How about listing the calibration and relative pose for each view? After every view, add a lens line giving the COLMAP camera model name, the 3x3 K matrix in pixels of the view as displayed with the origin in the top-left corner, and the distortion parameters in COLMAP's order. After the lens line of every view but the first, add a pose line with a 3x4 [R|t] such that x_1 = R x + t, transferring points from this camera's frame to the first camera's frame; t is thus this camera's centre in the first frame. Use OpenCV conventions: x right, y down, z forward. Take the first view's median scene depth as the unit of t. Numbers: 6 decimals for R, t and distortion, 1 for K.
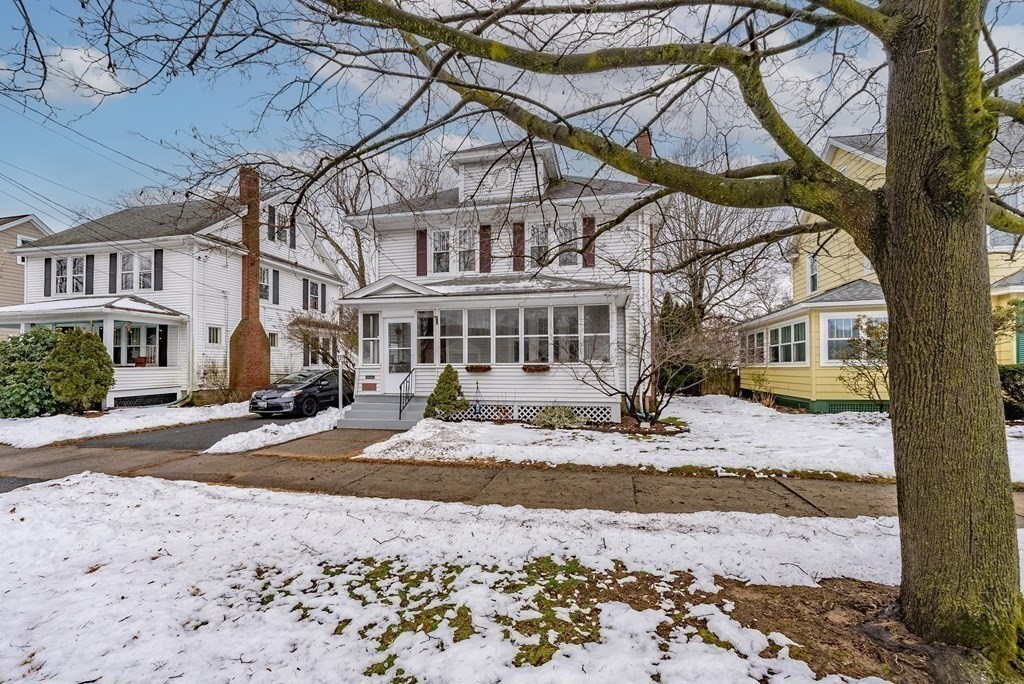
lens RADIAL K [[422.5, 0, 513.9], [0, 422.5, 370.8], [0, 0, 1]] dist [0.001134, 0.000095]
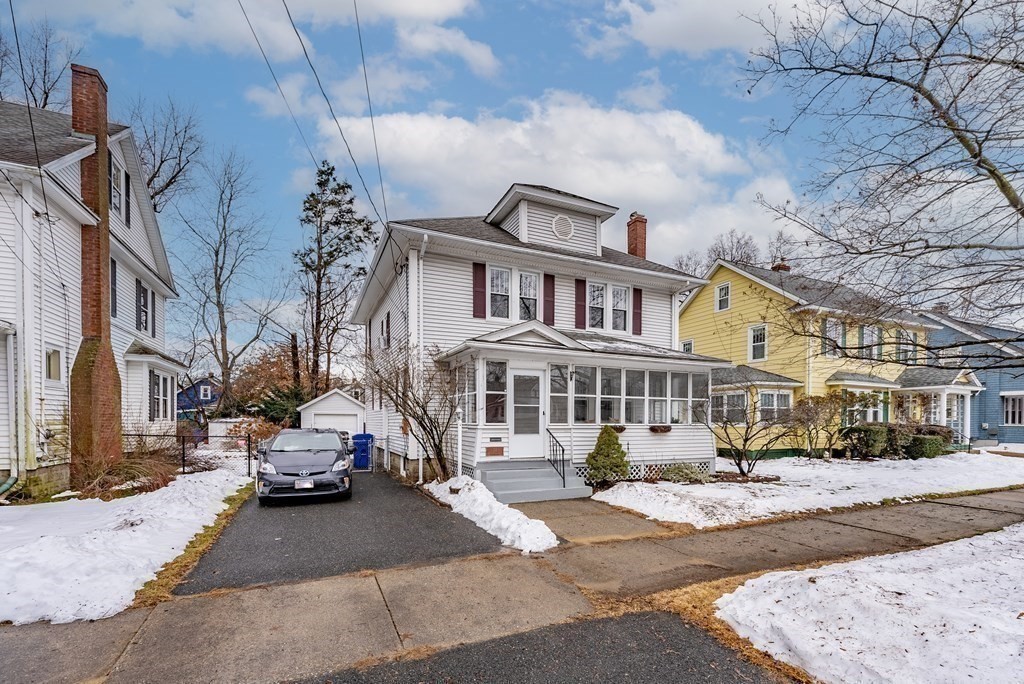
lens RADIAL K [[443.9, 0, 511.3], [0, 443.9, 424.2], [0, 0, 1]] dist [-0.001282, -0.000080]
pose [[0.809417, 0.001220, 0.587233, -0.829485], [-0.003350, 0.999991, 0.002540, -0.017072], [-0.587225, -0.004023, 0.809414, 0.285199]]
